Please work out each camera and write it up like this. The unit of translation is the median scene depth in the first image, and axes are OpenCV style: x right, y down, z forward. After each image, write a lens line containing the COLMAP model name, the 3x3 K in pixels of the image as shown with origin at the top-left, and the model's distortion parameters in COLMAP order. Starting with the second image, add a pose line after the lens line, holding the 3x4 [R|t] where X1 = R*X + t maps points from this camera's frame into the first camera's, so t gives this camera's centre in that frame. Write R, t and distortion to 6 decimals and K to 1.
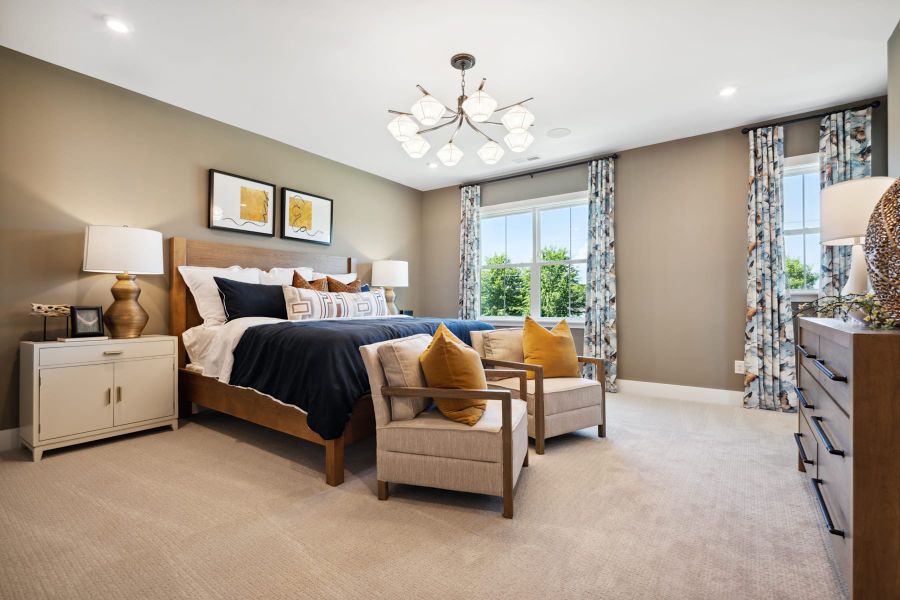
lens RADIAL K [[410.8, 0, 448.8], [0, 410.8, 299.1], [0, 0, 1]] dist [-0.003892, 0.002236]
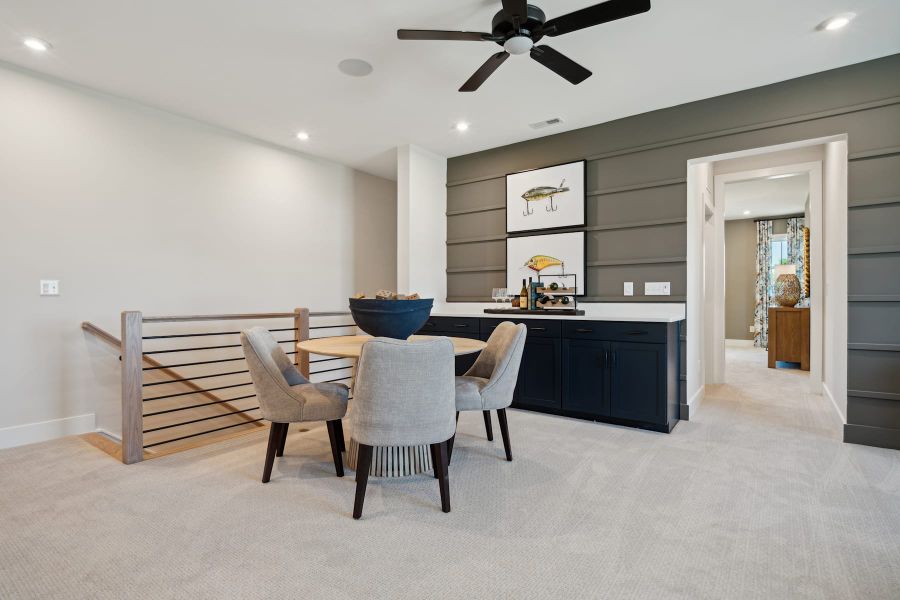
lens RADIAL K [[444.1, 0, 448.5], [0, 444.1, 302.1], [0, 0, 1]] dist [0.003464, -0.000114]
pose [[0.999901, -0.004239, -0.013420, -0.908045], [0.004420, 0.999900, 0.013458, -0.017307], [0.013362, -0.013516, 0.999819, -1.439664]]
